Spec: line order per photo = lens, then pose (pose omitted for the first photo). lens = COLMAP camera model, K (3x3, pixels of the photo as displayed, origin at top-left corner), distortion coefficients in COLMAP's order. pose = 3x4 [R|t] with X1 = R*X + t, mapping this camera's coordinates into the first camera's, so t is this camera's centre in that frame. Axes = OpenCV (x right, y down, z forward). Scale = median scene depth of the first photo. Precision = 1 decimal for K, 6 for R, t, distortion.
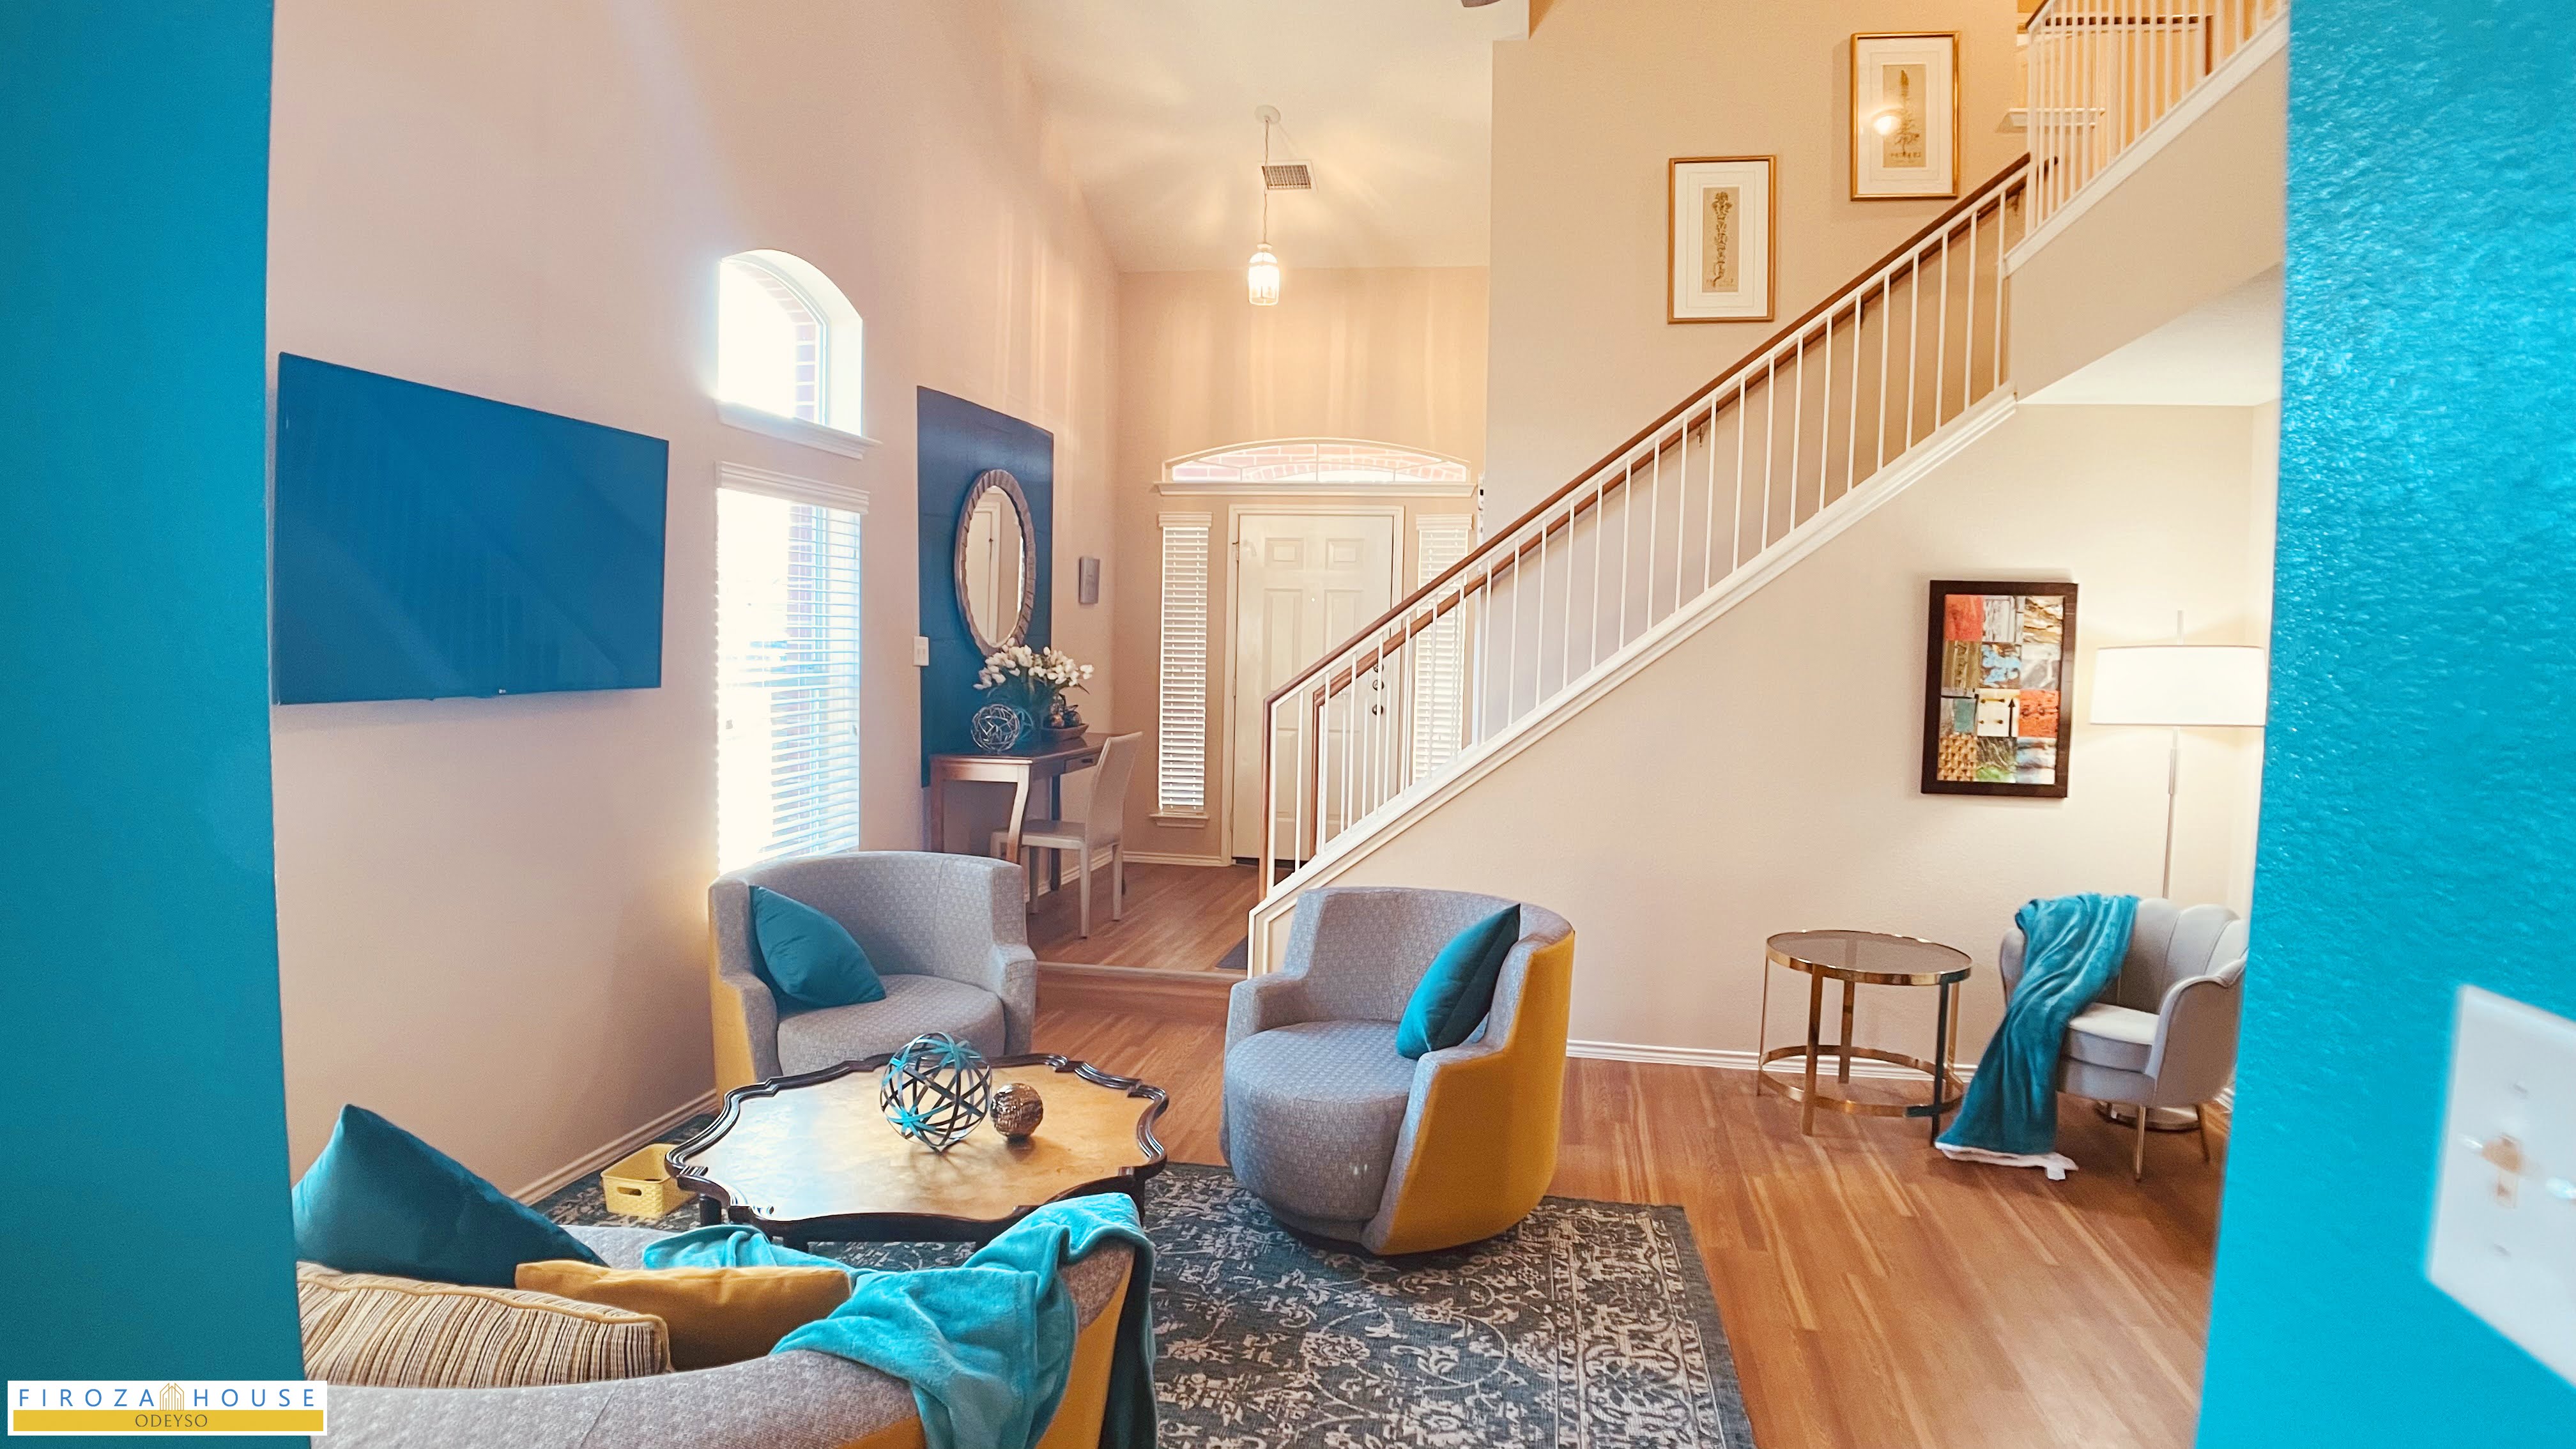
lens RADIAL K [[1340.5, 0, 1288.0], [0, 1340.5, 724.5], [0, 0, 1]] dist [-0.076894, 0.001469]
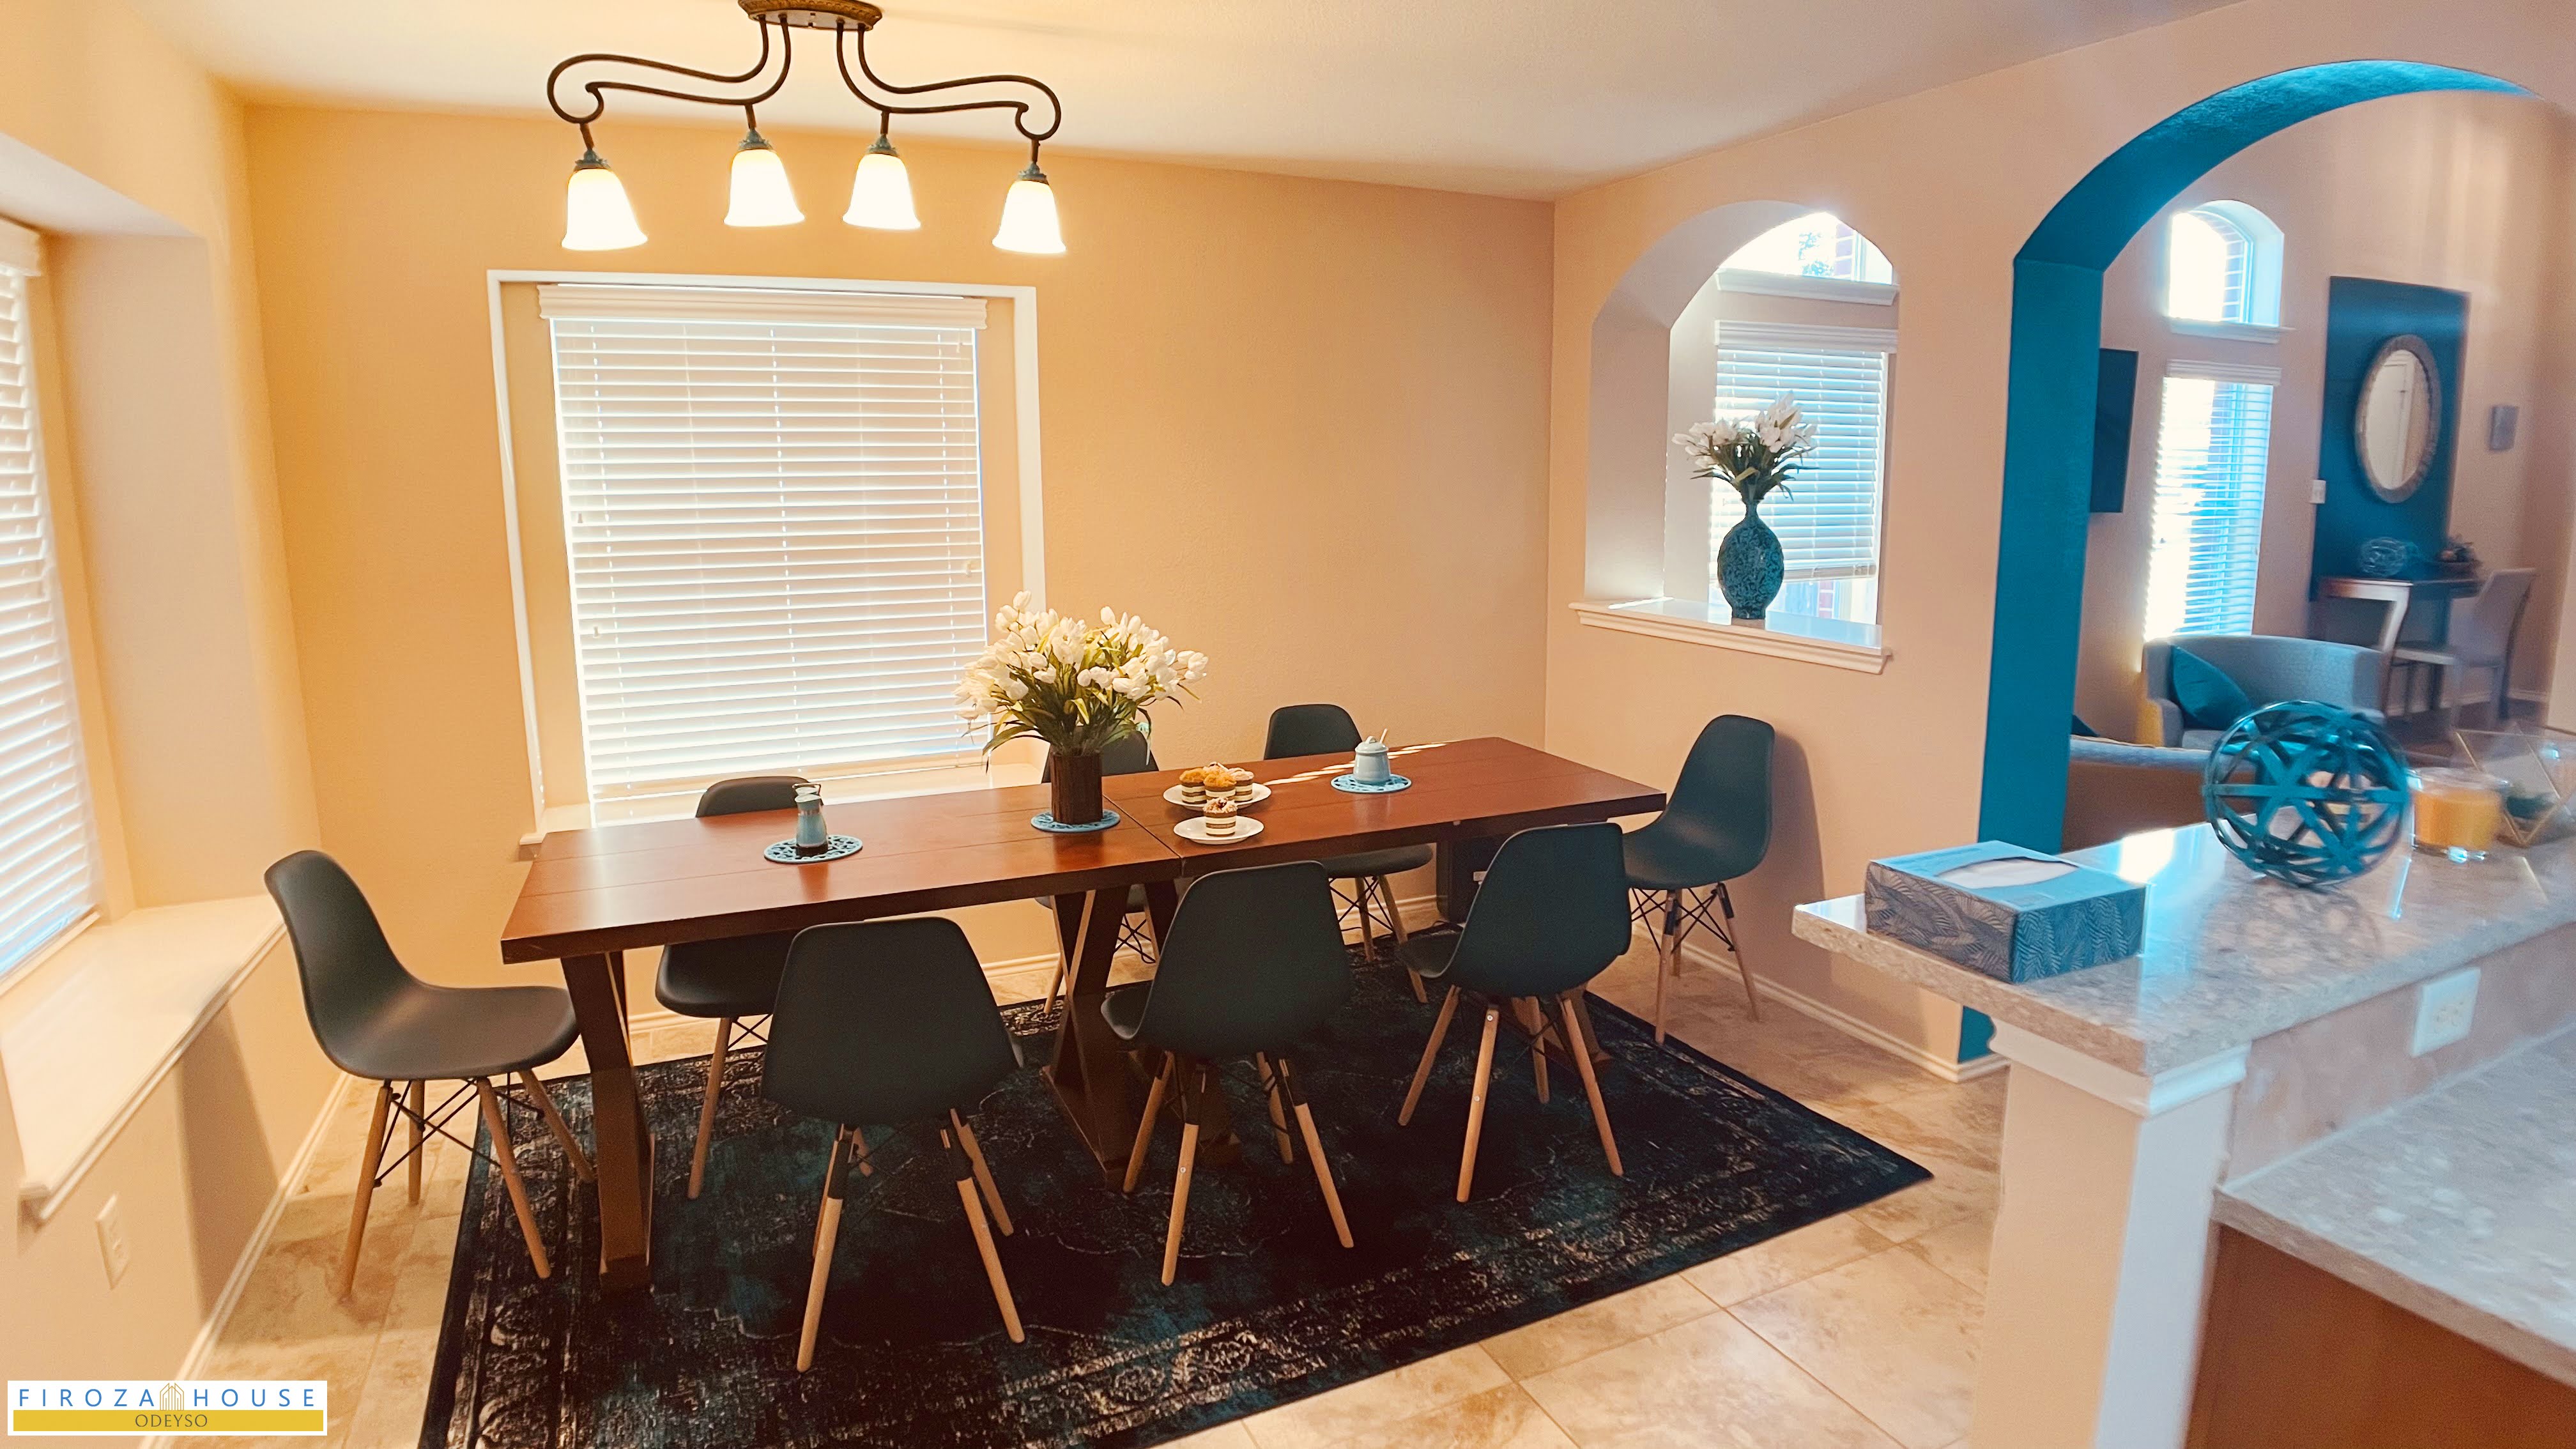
lens RADIAL K [[1340.5, 0, 1288.0], [0, 1340.5, 724.5], [0, 0, 1]] dist [-0.076894, 0.001469]
pose [[0.581210, 0.116068, -0.805433, 0.179377], [-0.025840, 0.991909, 0.124294, 0.046449], [0.813343, -0.051428, 0.579507, -0.589004]]
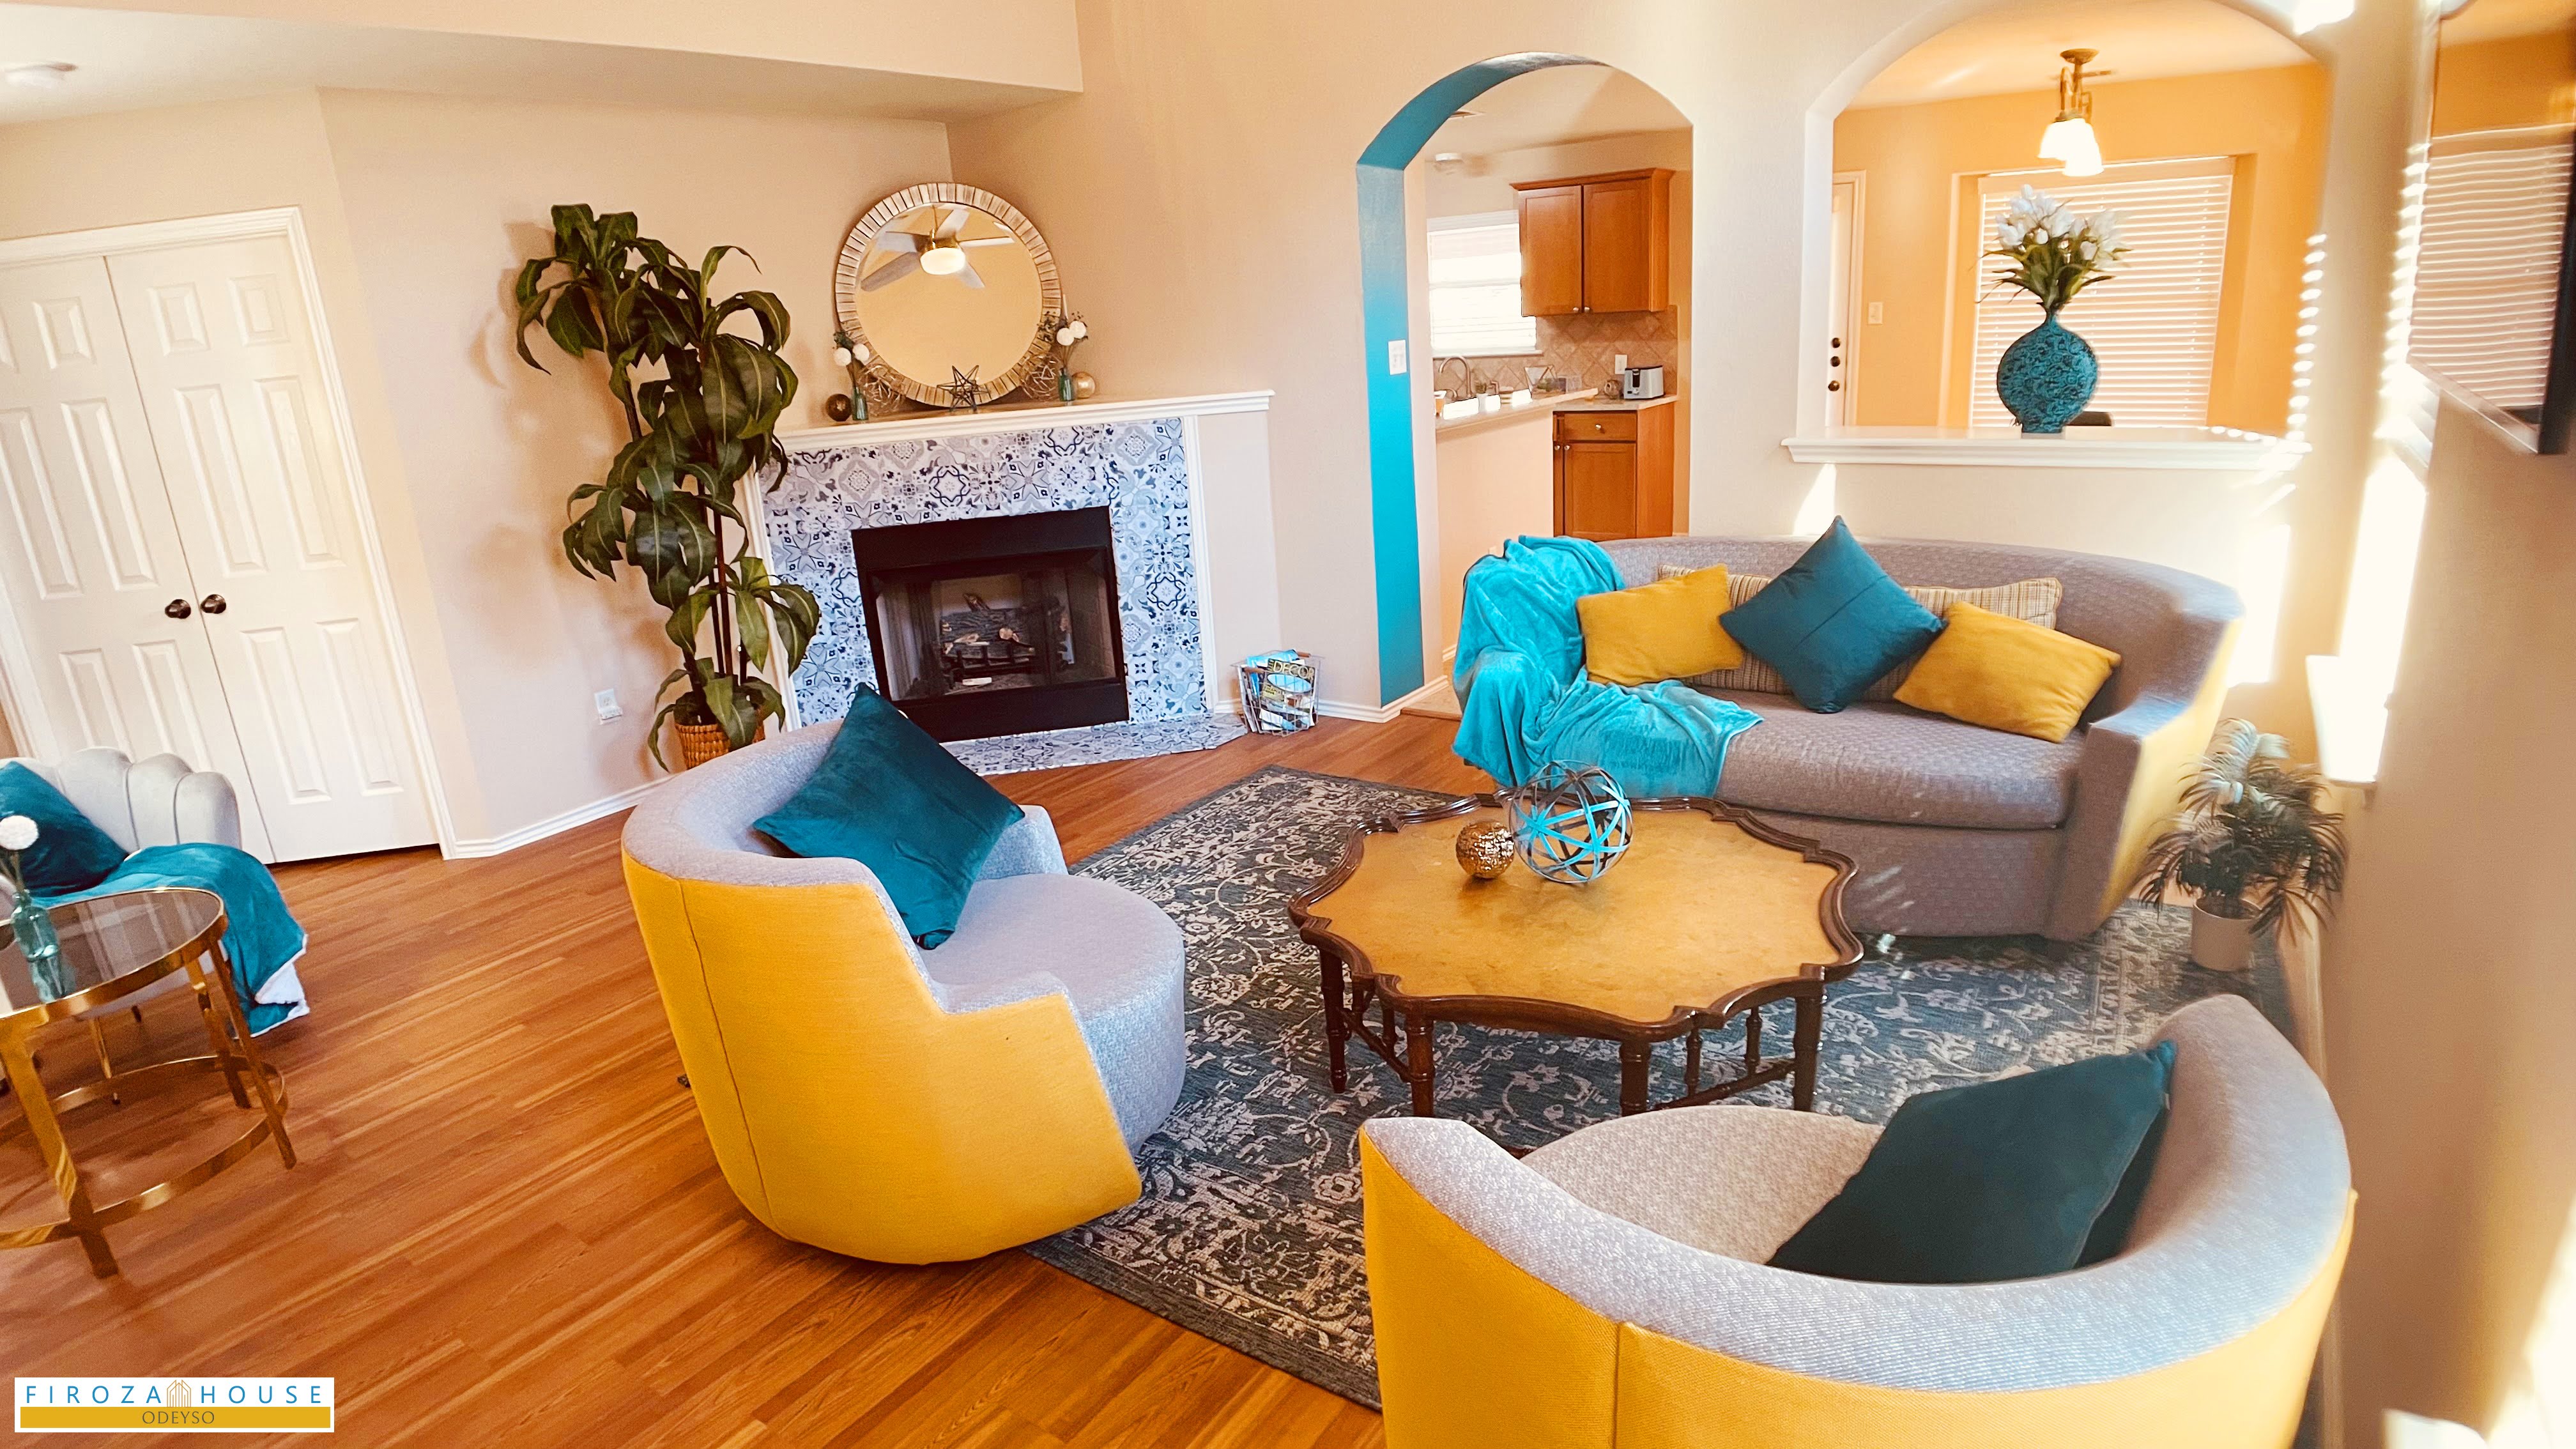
lens RADIAL K [[1352.2, 0, 1288.0], [0, 1352.2, 724.5], [0, 0, 1]] dist [-0.060398, -0.000222]
pose [[-0.915163, -0.077169, 0.395627, -0.278240], [0.072788, 0.933729, 0.350501, -0.079038], [-0.396457, 0.349563, -0.848898, 1.151439]]
